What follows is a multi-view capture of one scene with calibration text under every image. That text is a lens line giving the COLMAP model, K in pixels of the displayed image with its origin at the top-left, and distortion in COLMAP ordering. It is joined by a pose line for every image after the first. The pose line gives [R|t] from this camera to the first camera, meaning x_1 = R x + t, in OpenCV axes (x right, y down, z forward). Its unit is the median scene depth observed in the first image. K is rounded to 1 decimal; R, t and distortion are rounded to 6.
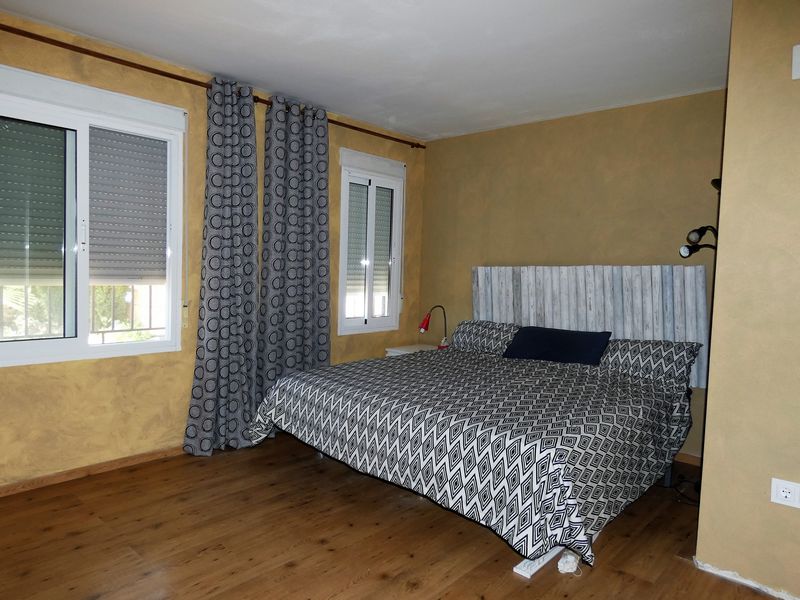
lens RADIAL K [[538.5, 0, 400.0], [0, 538.5, 300.0], [0, 0, 1]] dist [-0.015314, -0.000906]
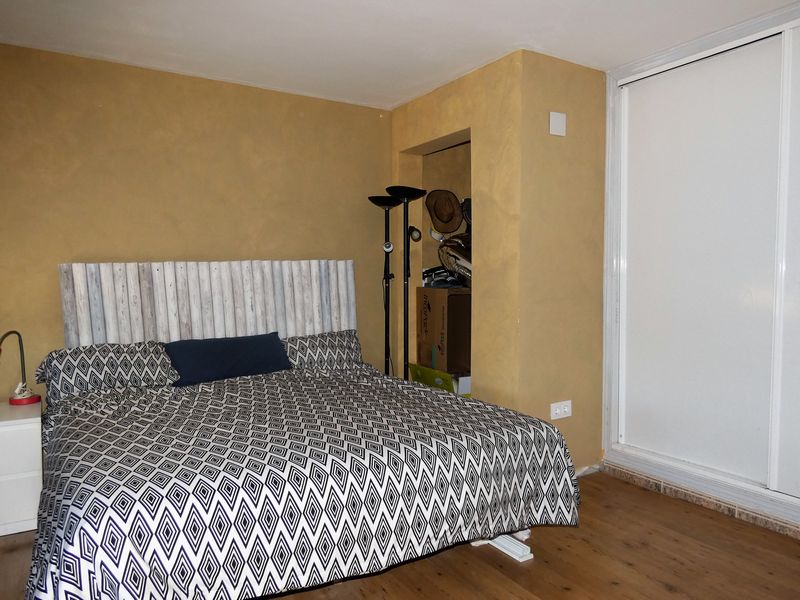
lens RADIAL K [[578.1, 0, 400.0], [0, 578.1, 300.0], [0, 0, 1]] dist [0.008105, 0.002442]
pose [[0.265202, -0.070605, 0.961604, -0.465864], [0.066573, 0.996276, 0.054790, -0.033001], [-0.961892, 0.049487, 0.268915, 0.477376]]
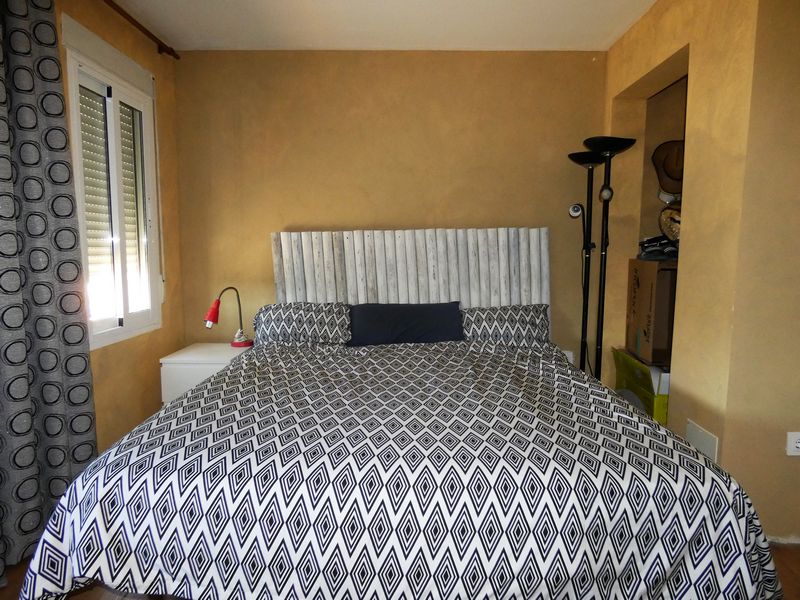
lens RADIAL K [[493.9, 0, 400.0], [0, 493.9, 300.0], [0, 0, 1]] dist [-0.000427, -0.000579]
pose [[0.740490, -0.092468, 0.665676, -0.223225], [0.054352, 0.995485, 0.077819, -0.012858], [-0.669866, -0.021443, 0.742172, 0.401069]]
